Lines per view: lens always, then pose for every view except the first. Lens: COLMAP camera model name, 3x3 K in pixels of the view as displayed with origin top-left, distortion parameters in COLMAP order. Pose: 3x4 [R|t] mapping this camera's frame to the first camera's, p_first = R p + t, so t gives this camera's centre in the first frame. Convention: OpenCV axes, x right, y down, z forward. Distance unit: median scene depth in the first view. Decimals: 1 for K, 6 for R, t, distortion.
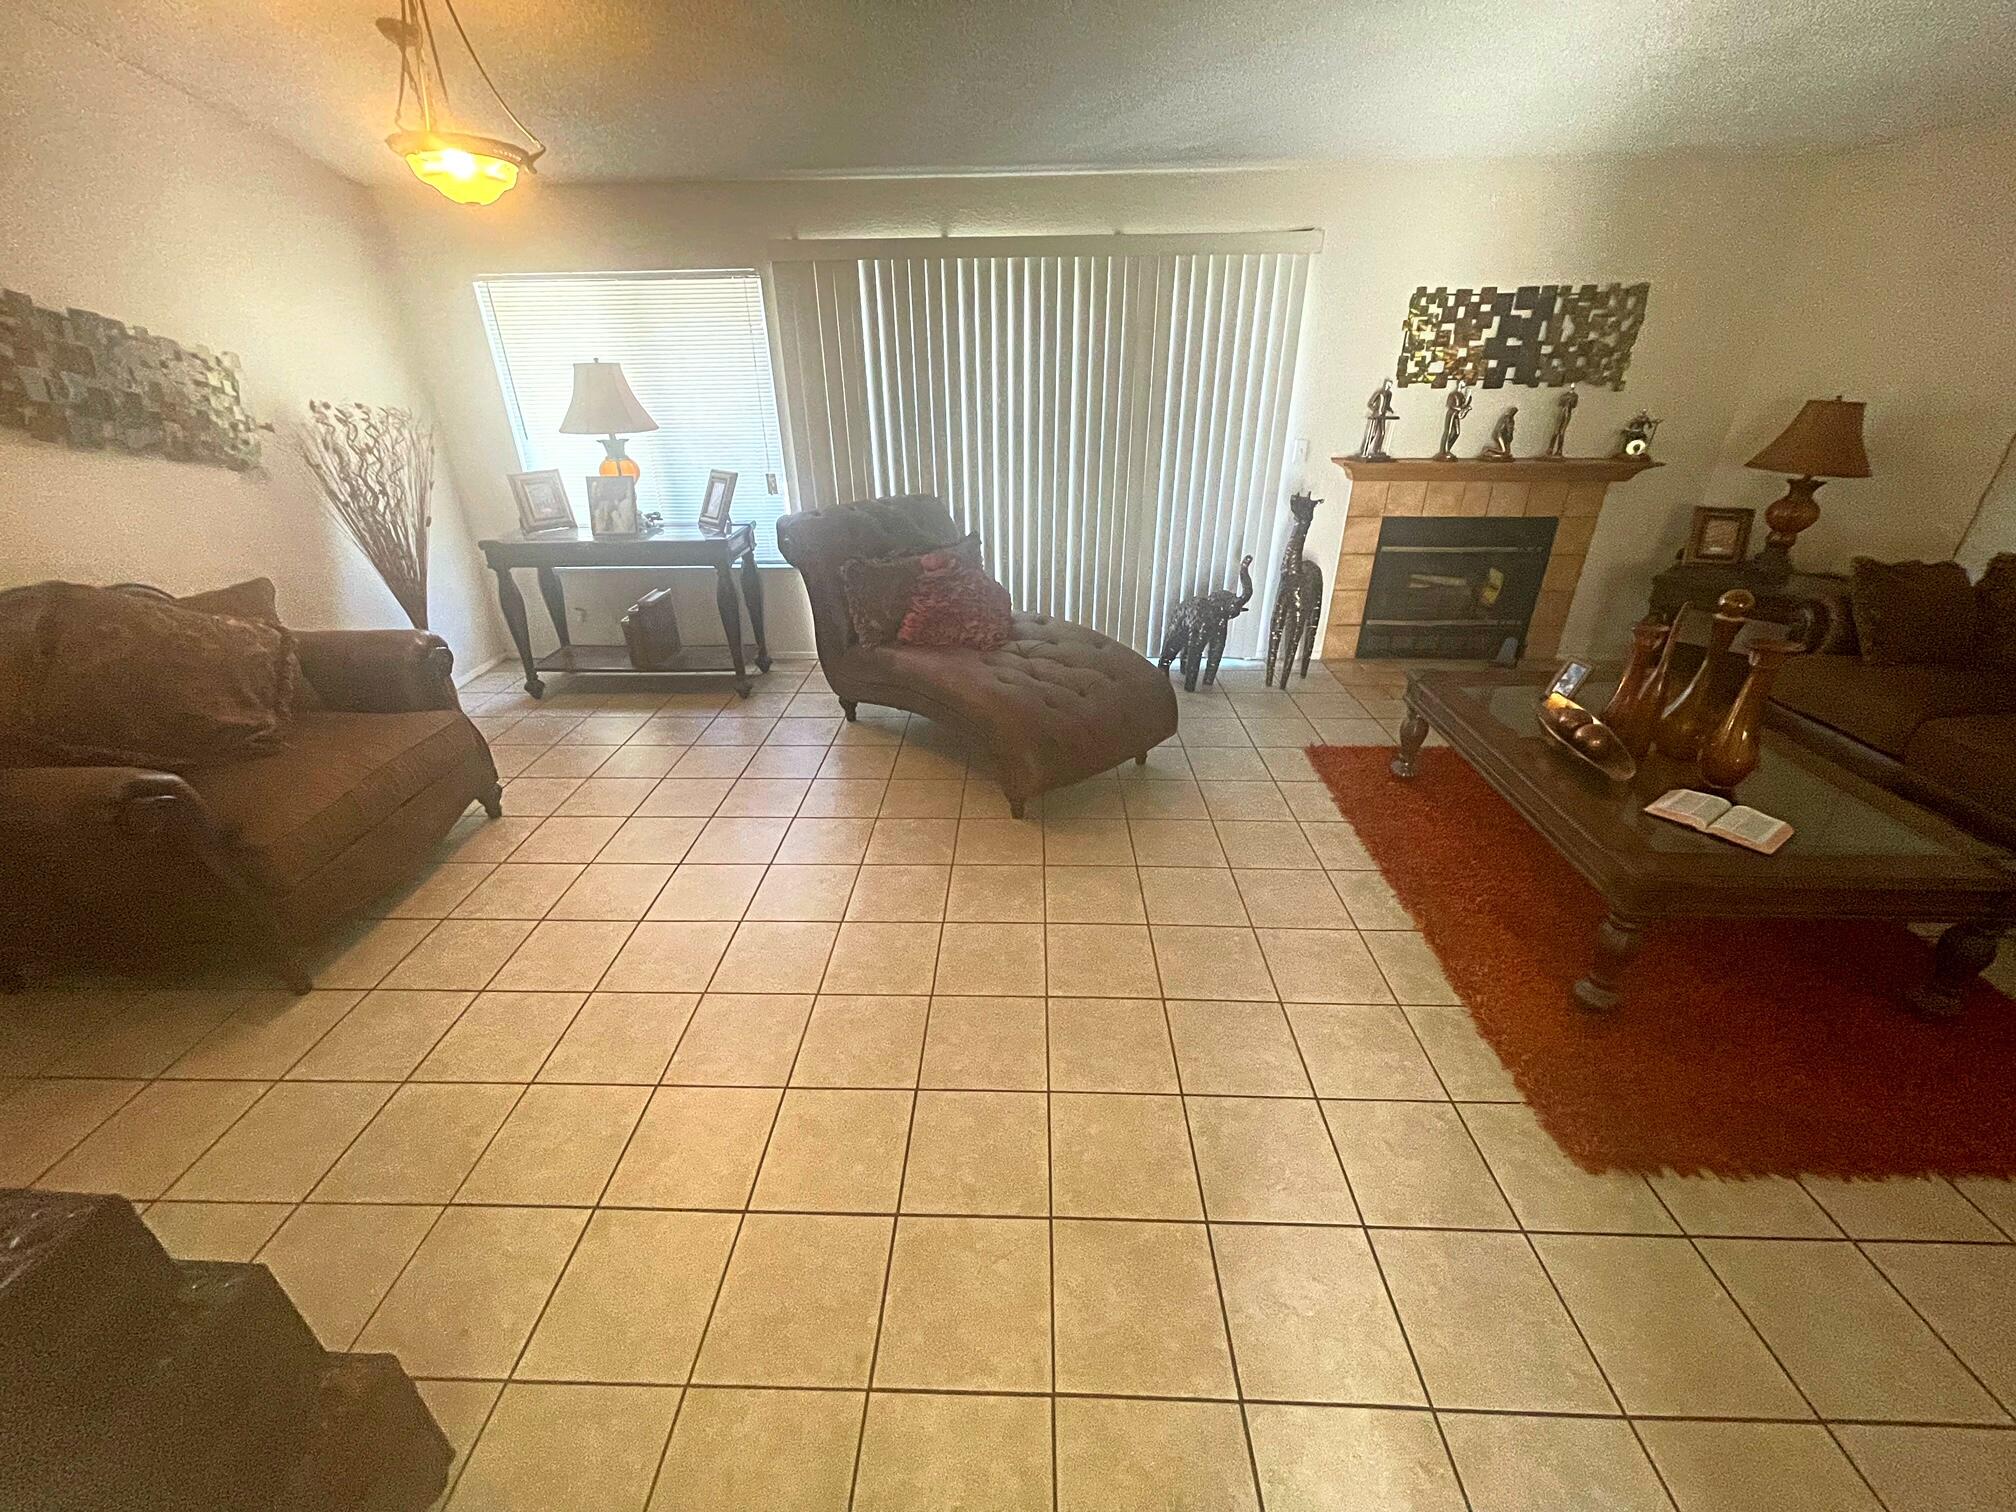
lens RADIAL K [[814.1, 0, 1001.5], [0, 814.1, 751.6], [0, 0, 1]] dist [-0.002907, 0.001262]
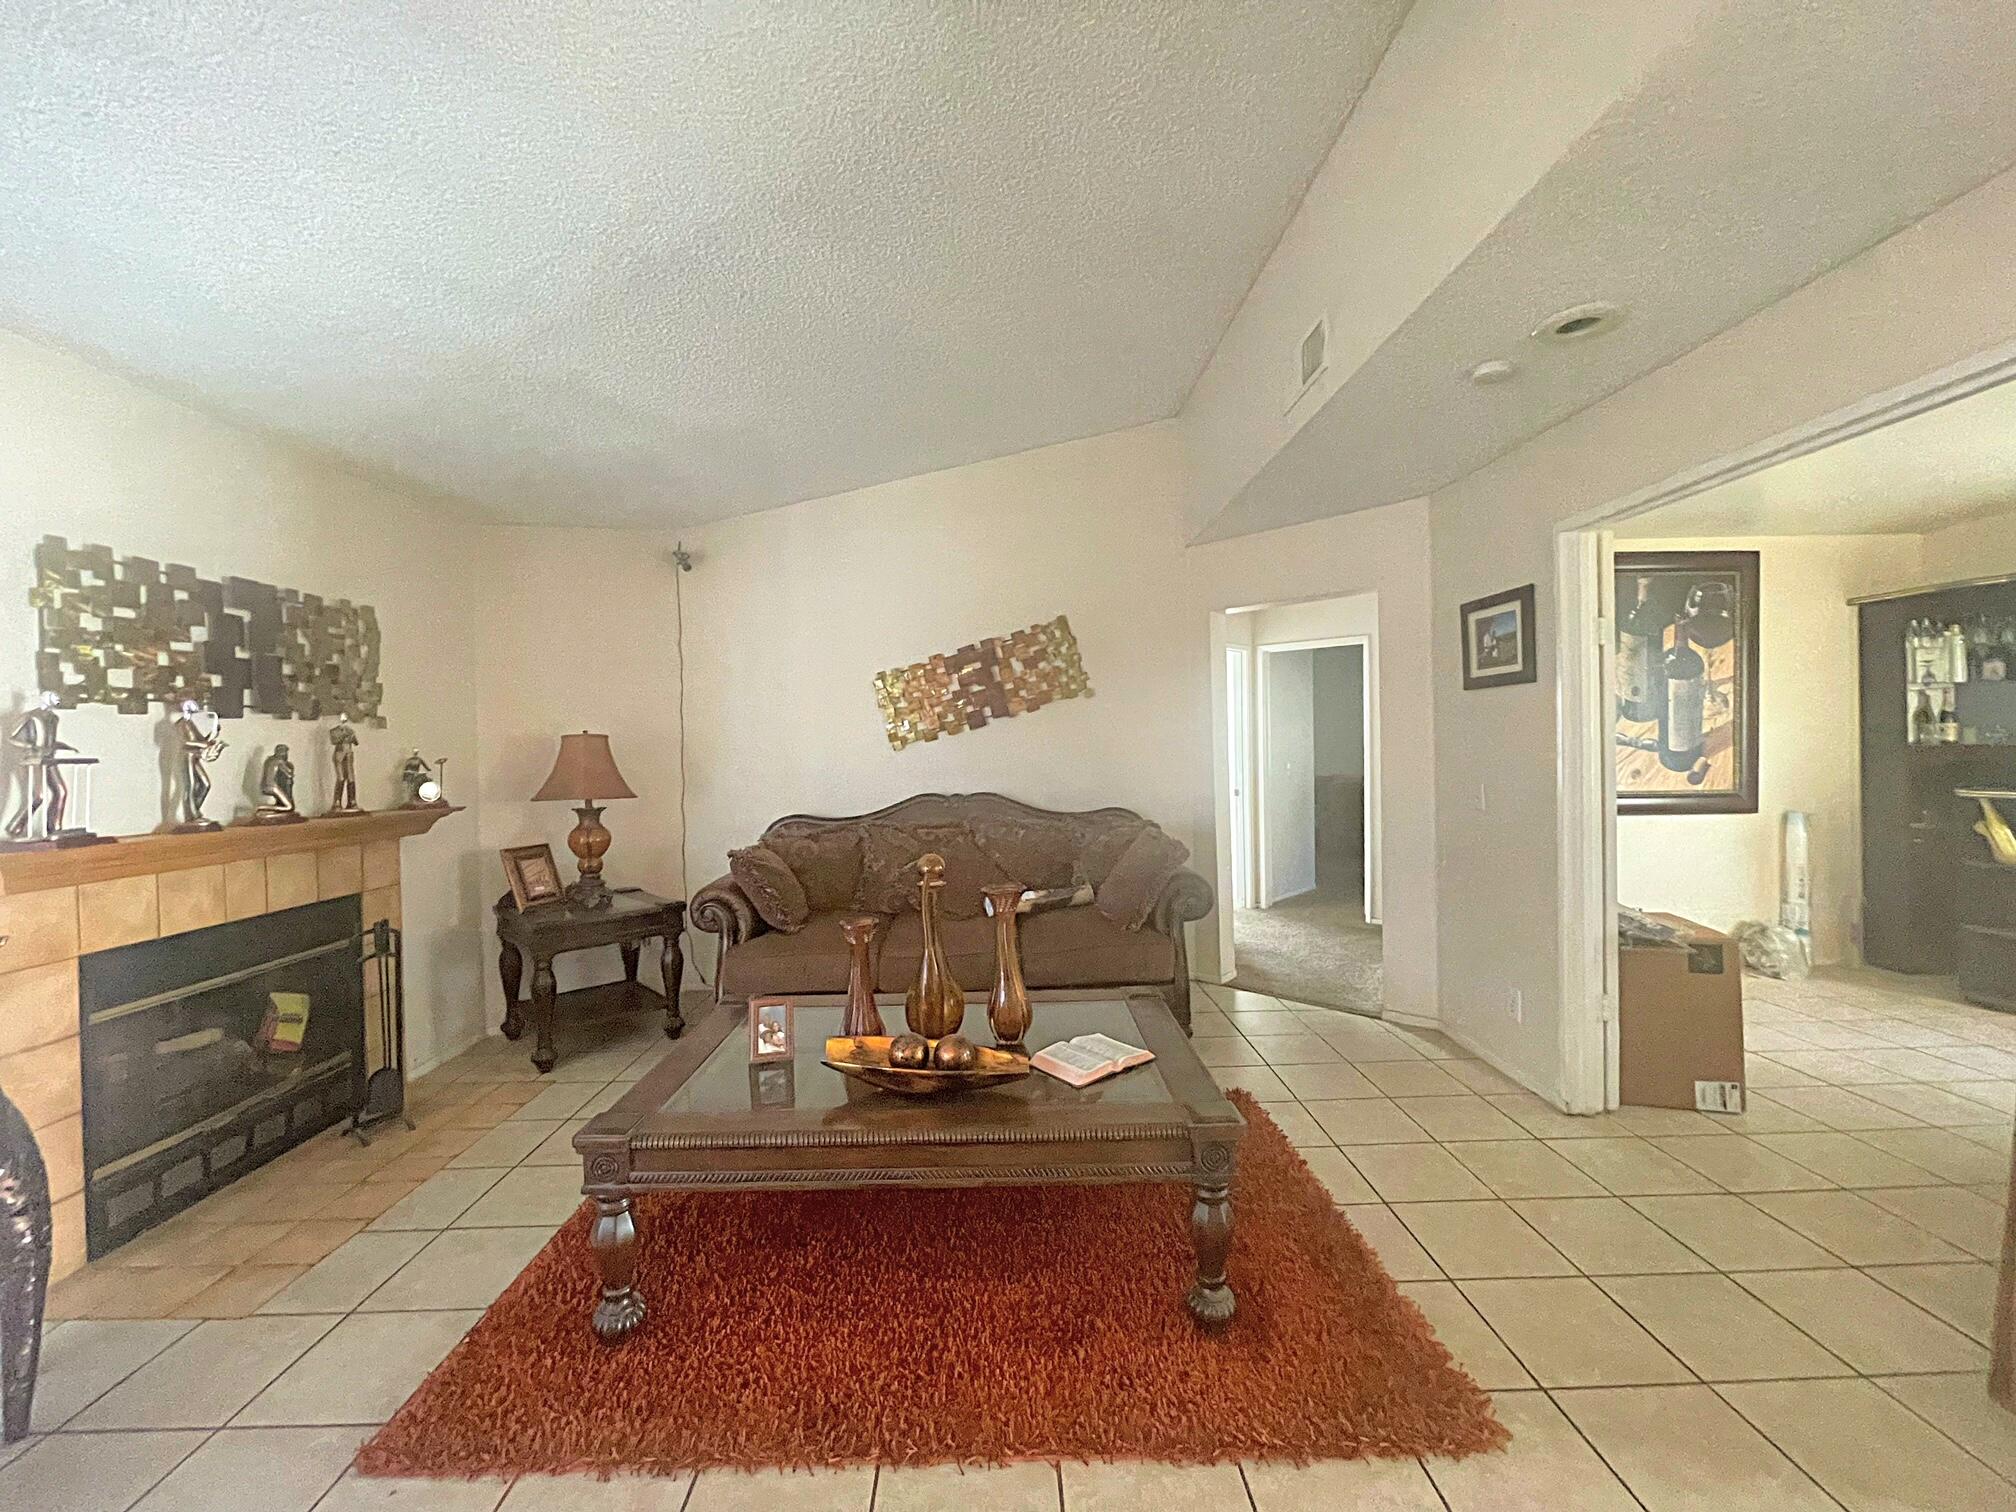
lens RADIAL K [[814.1, 0, 1003.0], [0, 814.1, 759.6], [0, 0, 1]] dist [-0.002907, 0.001262]
pose [[-0.046256, -0.005466, 0.998915, -0.039932], [0.462795, 0.886076, 0.026279, -0.166394], [-0.885258, 0.463509, -0.038457, 0.528817]]
